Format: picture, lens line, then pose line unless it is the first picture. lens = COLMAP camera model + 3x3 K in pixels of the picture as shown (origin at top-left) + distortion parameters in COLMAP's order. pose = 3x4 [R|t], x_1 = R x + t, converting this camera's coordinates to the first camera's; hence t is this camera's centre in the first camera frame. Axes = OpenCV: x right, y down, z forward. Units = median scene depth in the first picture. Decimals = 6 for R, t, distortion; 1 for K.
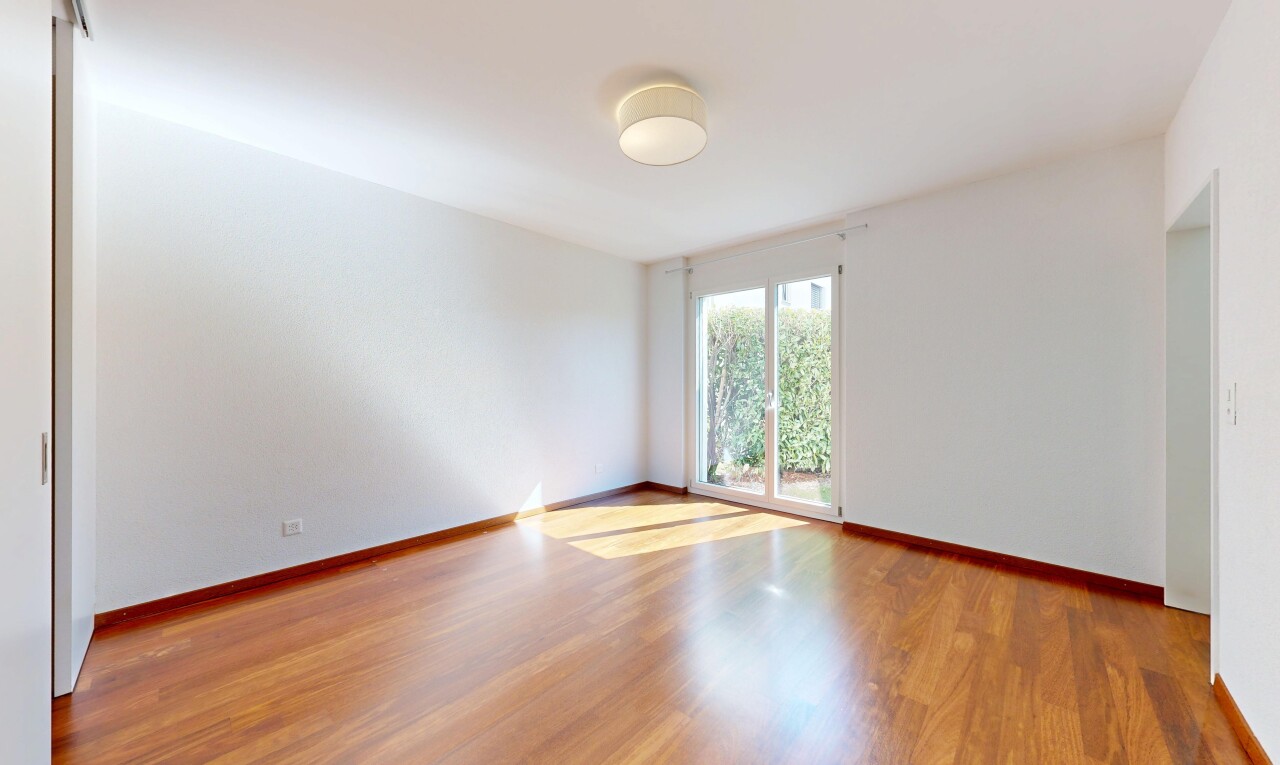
lens RADIAL K [[430.7, 0, 635.5], [0, 430.7, 383.4], [0, 0, 1]] dist [0.001435, 0.000063]
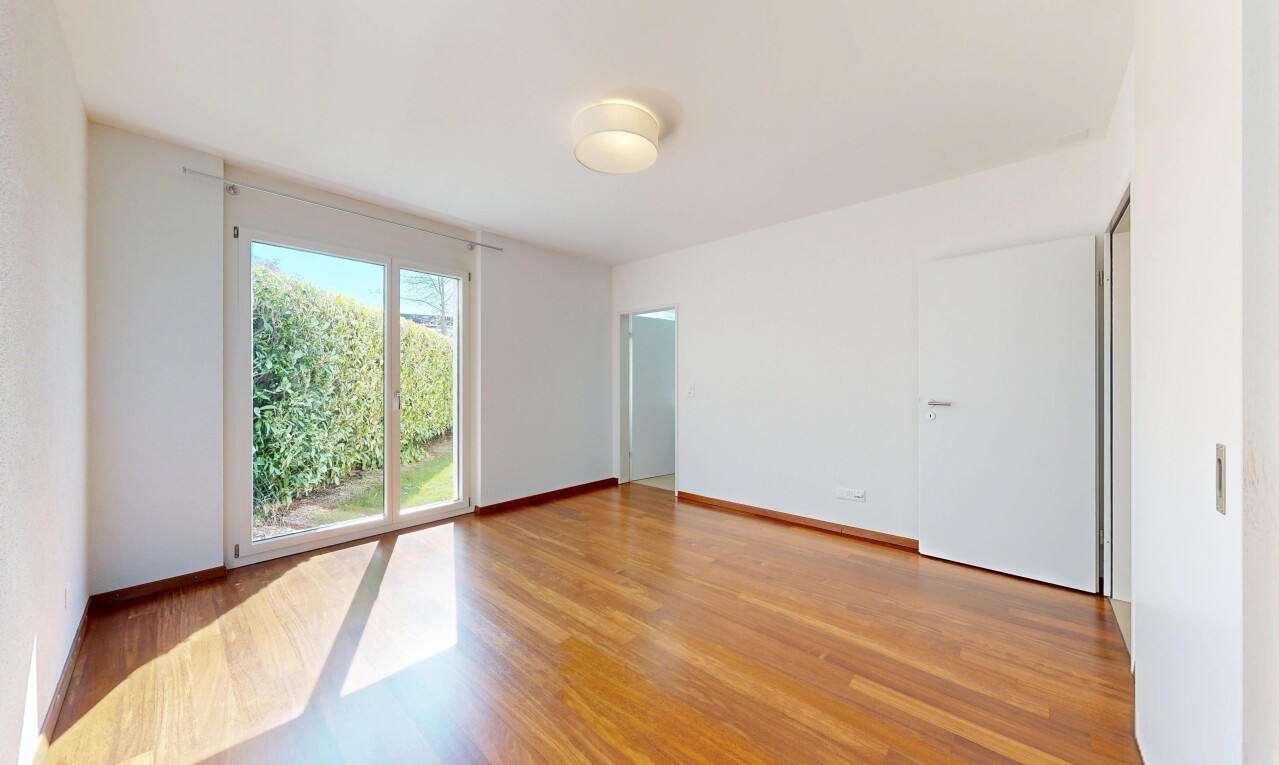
lens RADIAL K [[430.7, 0, 637.7], [0, 430.7, 388.3], [0, 0, 1]] dist [0.001435, 0.000063]
pose [[-0.024130, -0.007844, 0.999678, -0.640910], [-0.006780, 0.999947, 0.007683, 0.001842], [-0.999686, -0.006593, -0.024182, 0.627215]]
